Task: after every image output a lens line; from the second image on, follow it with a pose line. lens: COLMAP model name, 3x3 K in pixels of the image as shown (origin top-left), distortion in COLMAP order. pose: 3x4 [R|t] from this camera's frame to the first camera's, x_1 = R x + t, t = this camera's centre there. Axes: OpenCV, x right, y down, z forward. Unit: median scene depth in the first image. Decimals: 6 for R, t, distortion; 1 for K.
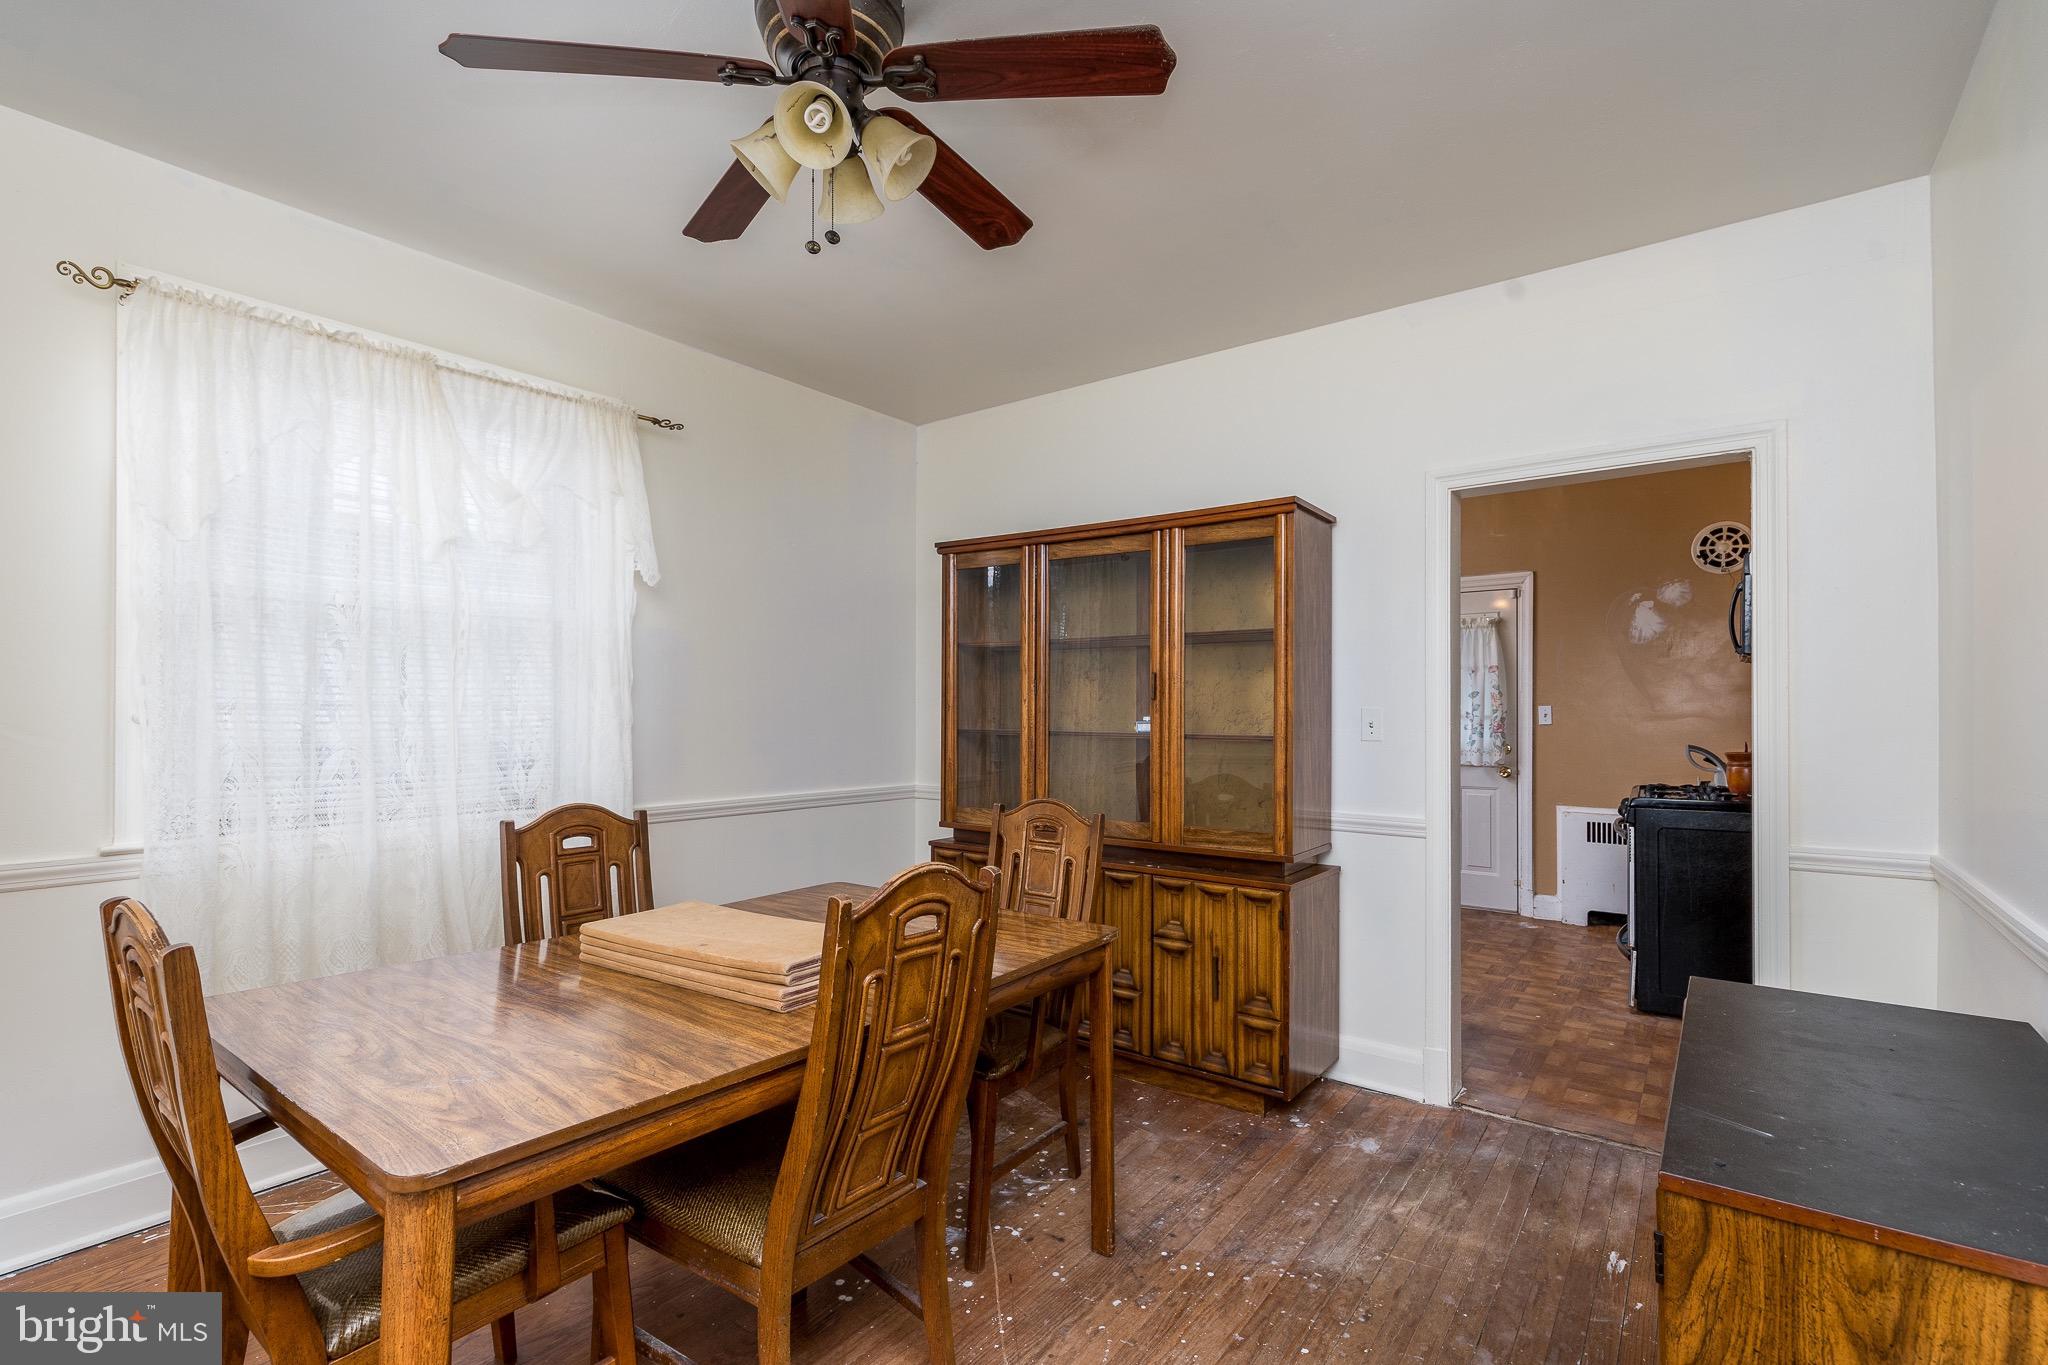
lens RADIAL K [[946.4, 0, 1010.6], [0, 946.4, 701.4], [0, 0, 1]] dist [0.003678, -0.000347]
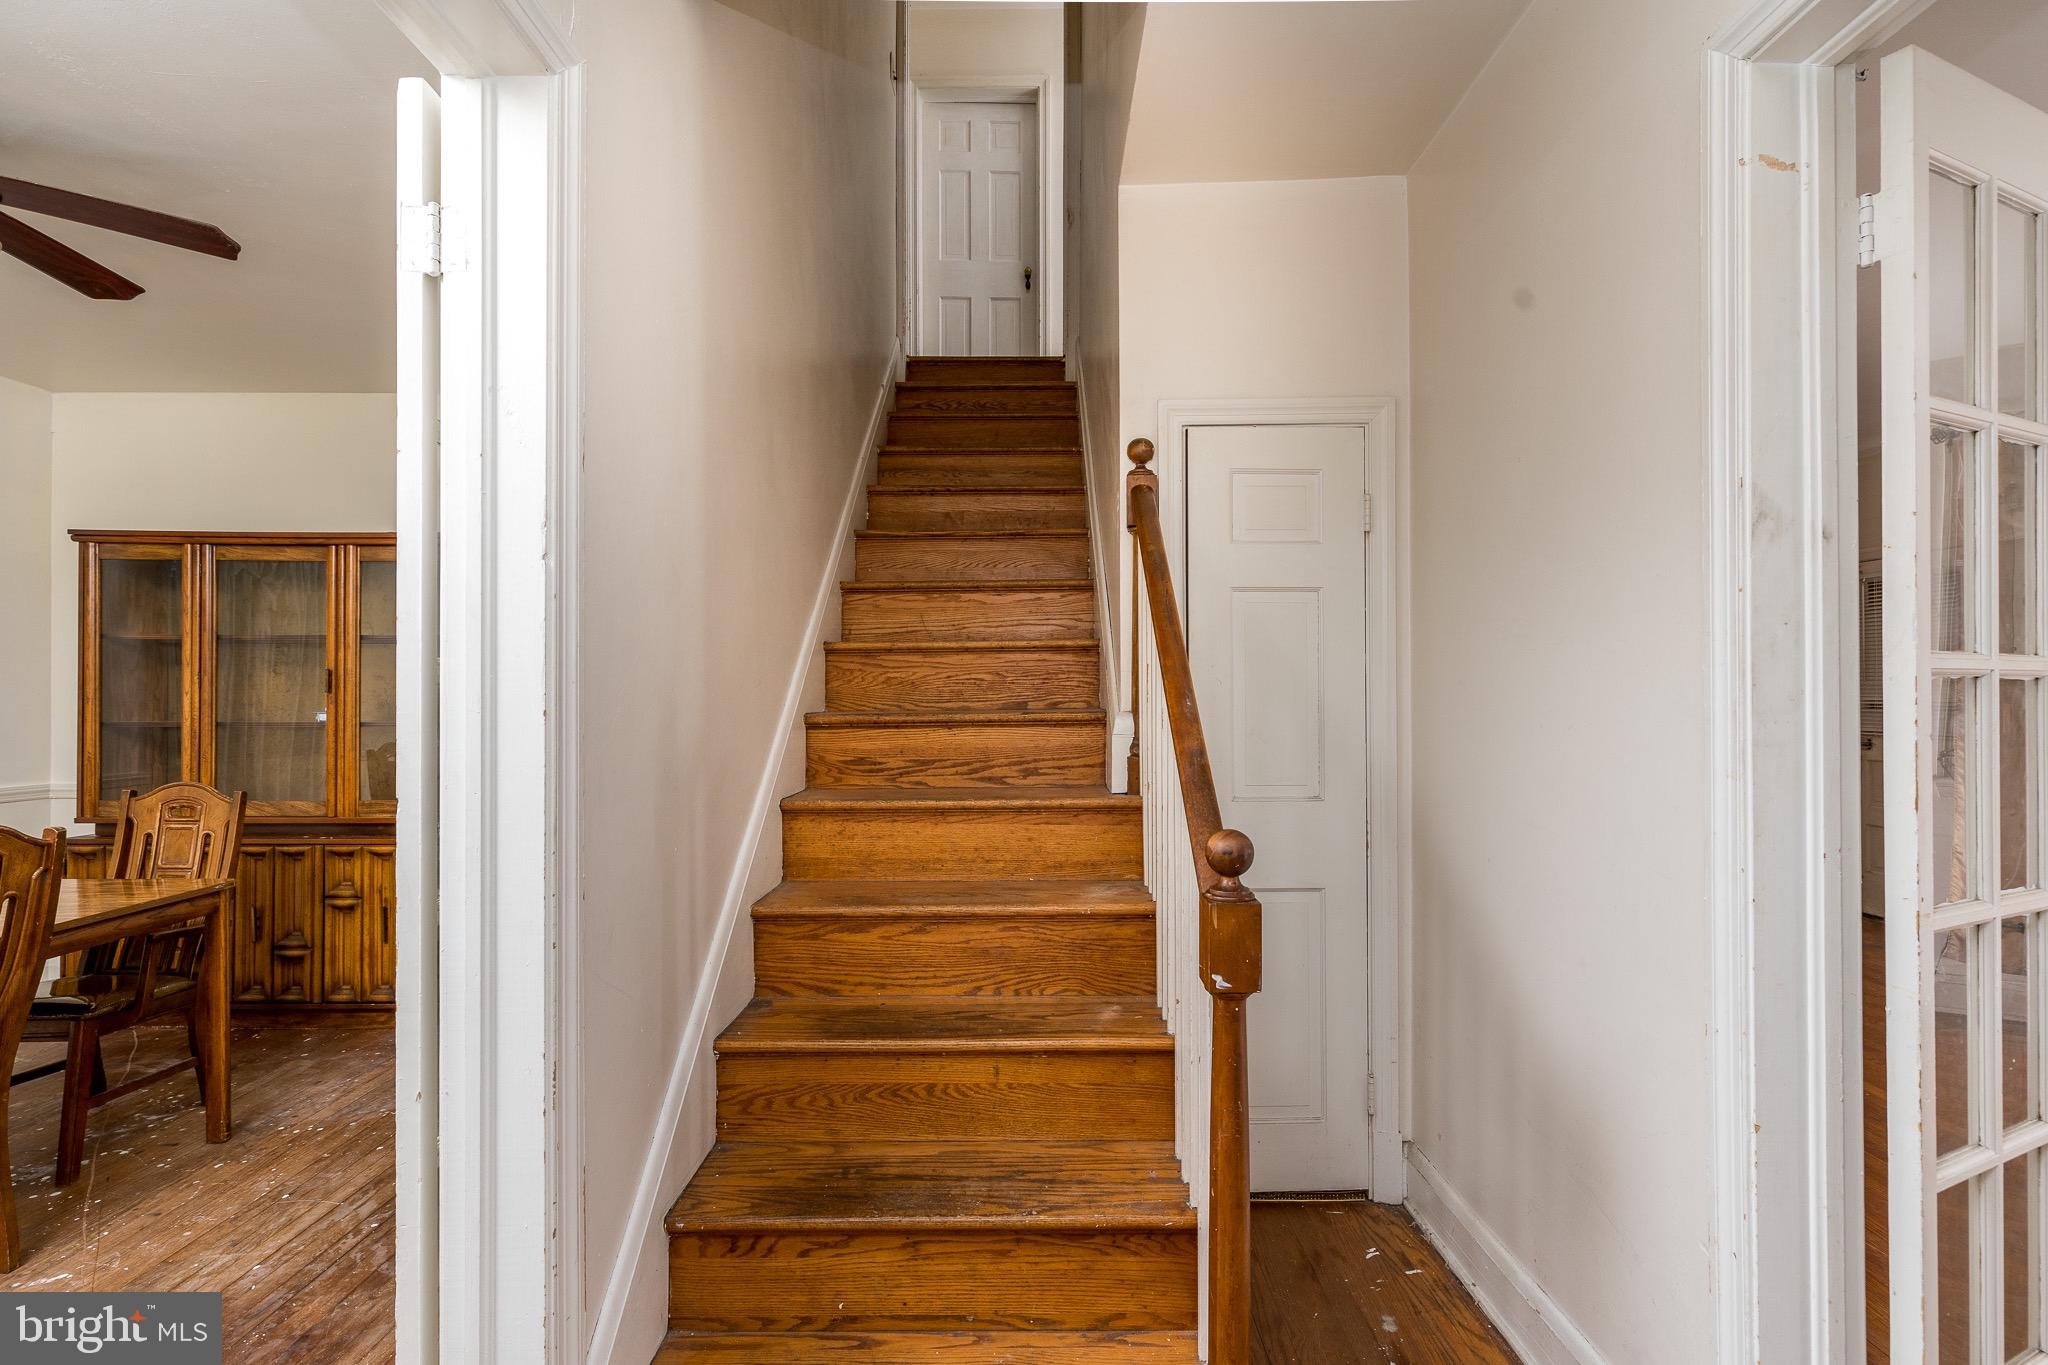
lens RADIAL K [[946.4, 0, 1030.9], [0, 946.4, 691.0], [0, 0, 1]] dist [0.003678, -0.000347]
pose [[0.790975, -0.000566, 0.611848, 0.125397], [-0.001533, 0.999995, 0.002907, -0.008778], [-0.611846, -0.003237, 0.790970, -0.440782]]
